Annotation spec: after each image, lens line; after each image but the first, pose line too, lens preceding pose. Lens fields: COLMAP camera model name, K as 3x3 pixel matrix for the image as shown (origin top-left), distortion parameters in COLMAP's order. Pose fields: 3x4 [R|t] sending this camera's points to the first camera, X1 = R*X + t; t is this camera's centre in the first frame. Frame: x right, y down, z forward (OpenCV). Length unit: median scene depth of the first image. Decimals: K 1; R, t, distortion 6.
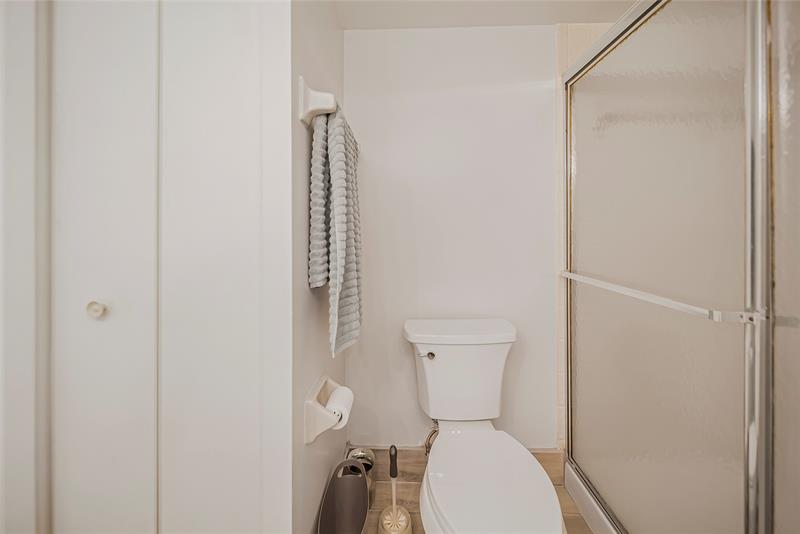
lens RADIAL K [[312.2, 0, 389.0], [0, 312.2, 227.7], [0, 0, 1]] dist [0.001695, 0.000129]
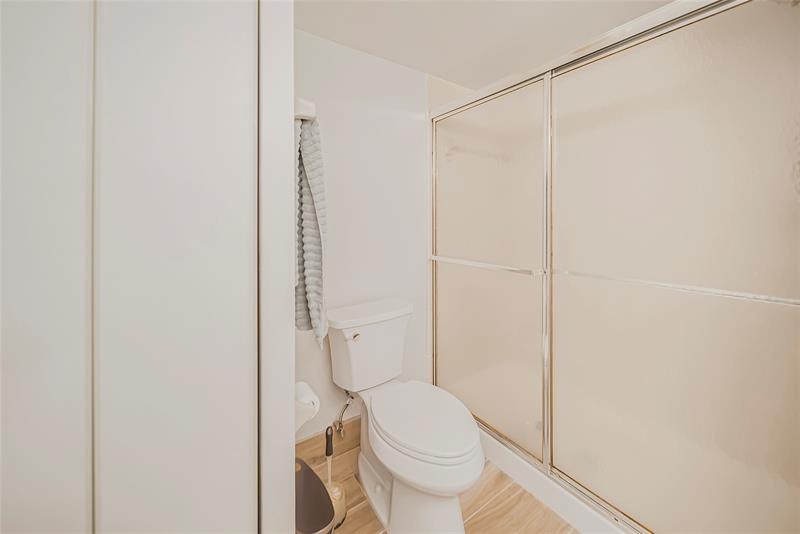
lens RADIAL K [[309.2, 0, 400.2], [0, 309.2, 217.4], [0, 0, 1]] dist [0.000113, 0.000240]
pose [[0.797264, 0.000423, 0.603631, -0.433167], [-0.001202, 0.999999, 0.000887, -0.032685], [-0.603630, -0.001433, 0.797264, -0.005429]]
